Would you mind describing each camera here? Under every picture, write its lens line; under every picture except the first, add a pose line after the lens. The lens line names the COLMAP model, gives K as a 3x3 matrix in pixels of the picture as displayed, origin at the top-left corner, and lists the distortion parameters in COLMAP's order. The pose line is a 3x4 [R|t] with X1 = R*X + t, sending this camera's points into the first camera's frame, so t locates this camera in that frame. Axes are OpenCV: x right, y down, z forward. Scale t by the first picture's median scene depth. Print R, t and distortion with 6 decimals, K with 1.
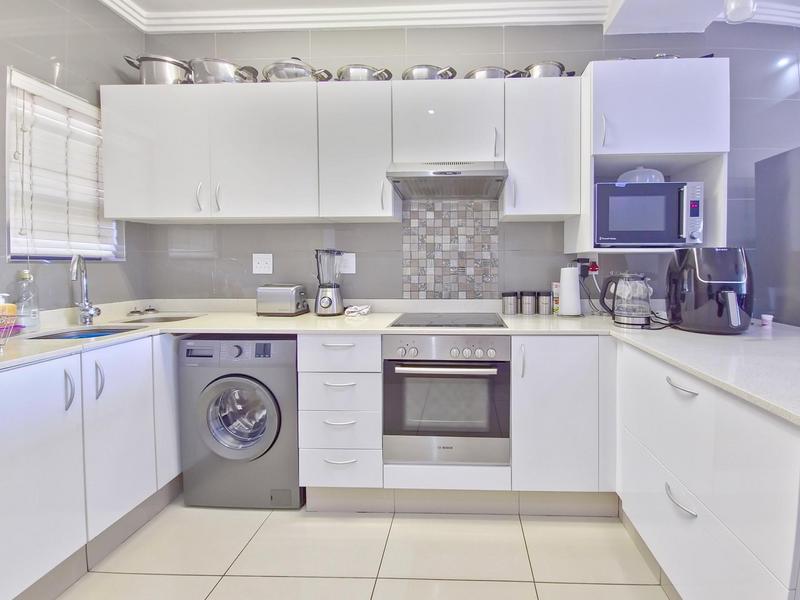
lens RADIAL K [[374.7, 0, 400.1], [0, 374.7, 278.1], [0, 0, 1]] dist [0.002315, 0.000615]
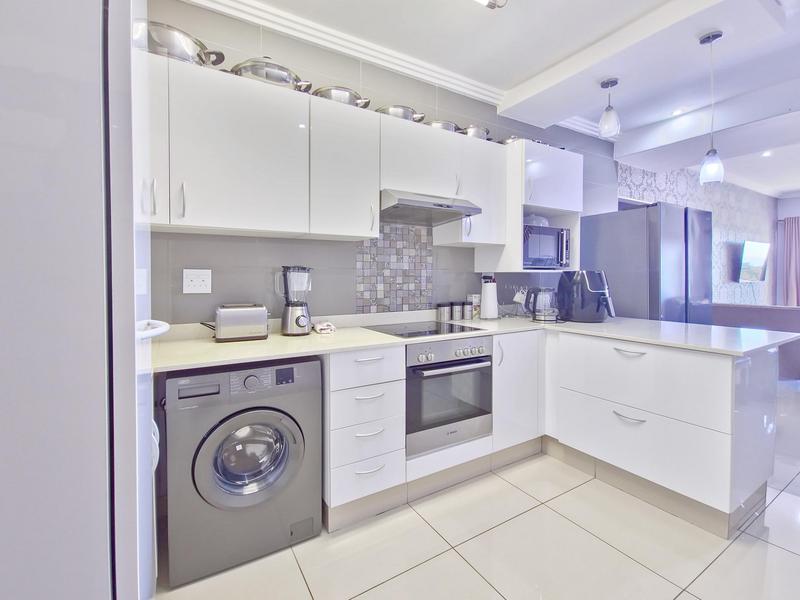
lens RADIAL K [[380.3, 0, 399.0], [0, 380.3, 288.8], [0, 0, 1]] dist [0.003880, 0.000500]
pose [[0.827838, -0.017826, 0.560684, -0.593989], [0.021140, 0.999776, 0.000574, -0.015749], [-0.560569, 0.011378, 0.828030, 0.055635]]
